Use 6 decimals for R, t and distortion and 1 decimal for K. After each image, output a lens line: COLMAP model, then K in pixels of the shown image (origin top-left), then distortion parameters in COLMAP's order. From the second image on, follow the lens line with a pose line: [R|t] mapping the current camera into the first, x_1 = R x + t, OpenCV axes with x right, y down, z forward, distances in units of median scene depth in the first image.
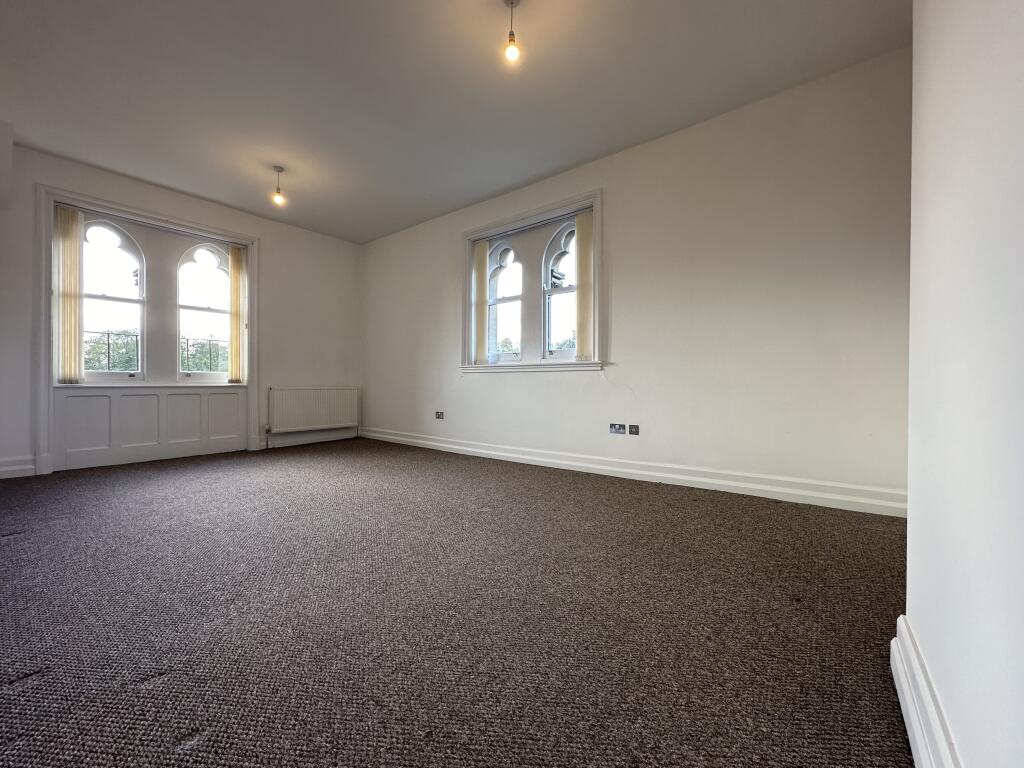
lens RADIAL K [[411.4, 0, 512.0], [0, 411.4, 384.0], [0, 0, 1]] dist [-0.002670, -0.000256]
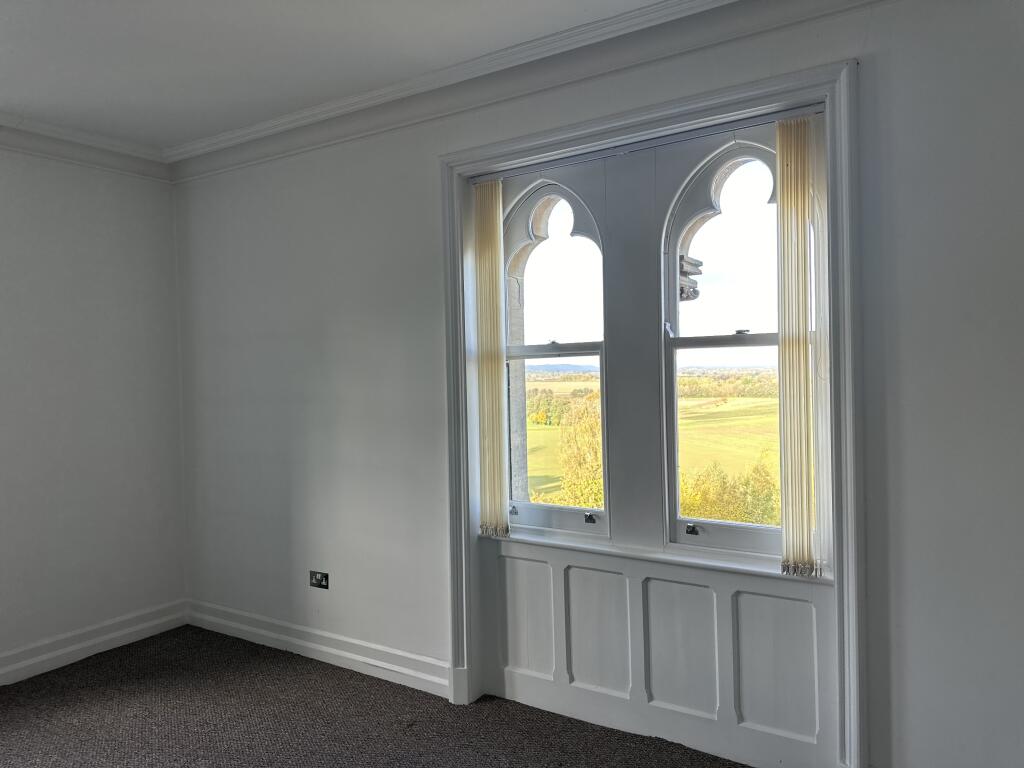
lens RADIAL K [[735.1, 0, 512.0], [0, 735.1, 384.0], [0, 0, 1]] dist [0.016483, -0.032653]
pose [[0.067193, 0.013537, -0.997648, -0.157793], [0.021848, 0.999648, 0.015036, -0.165119], [0.997501, -0.022807, 0.066873, 0.813614]]
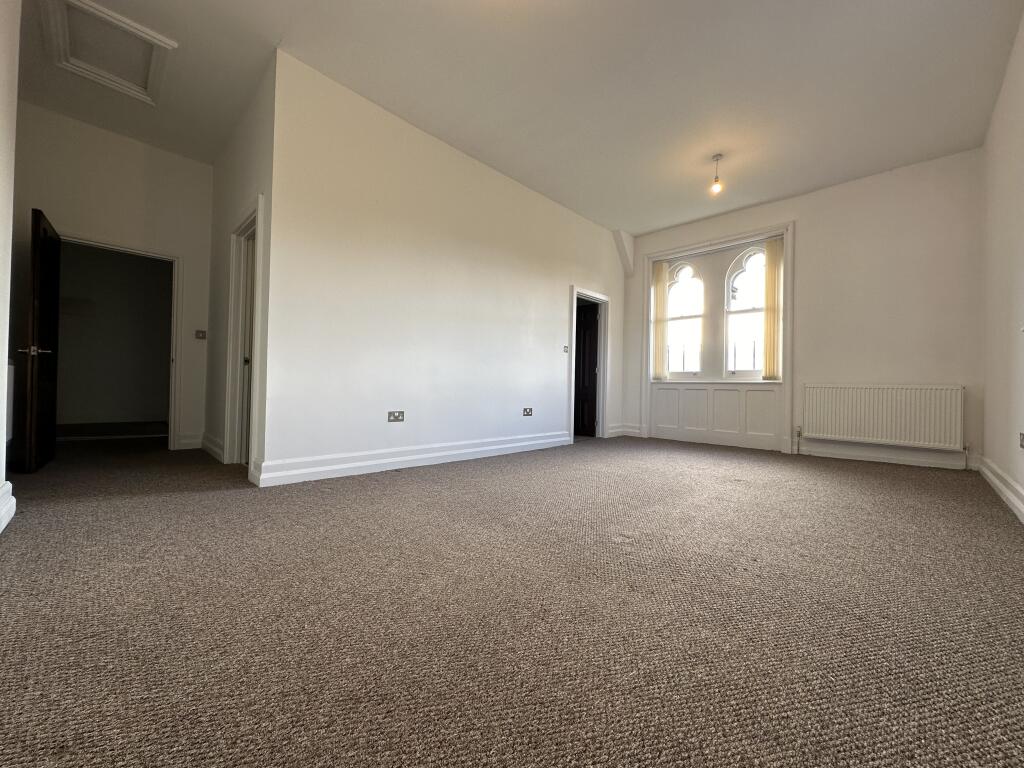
lens RADIAL K [[411.4, 0, 512.0], [0, 411.4, 384.0], [0, 0, 1]] dist [-0.002670, -0.000256]
pose [[-0.122502, -0.013255, -0.992380, 0.394218], [-0.023284, 0.999674, -0.010478, 0.034380], [0.992195, 0.021823, -0.122771, 0.552134]]
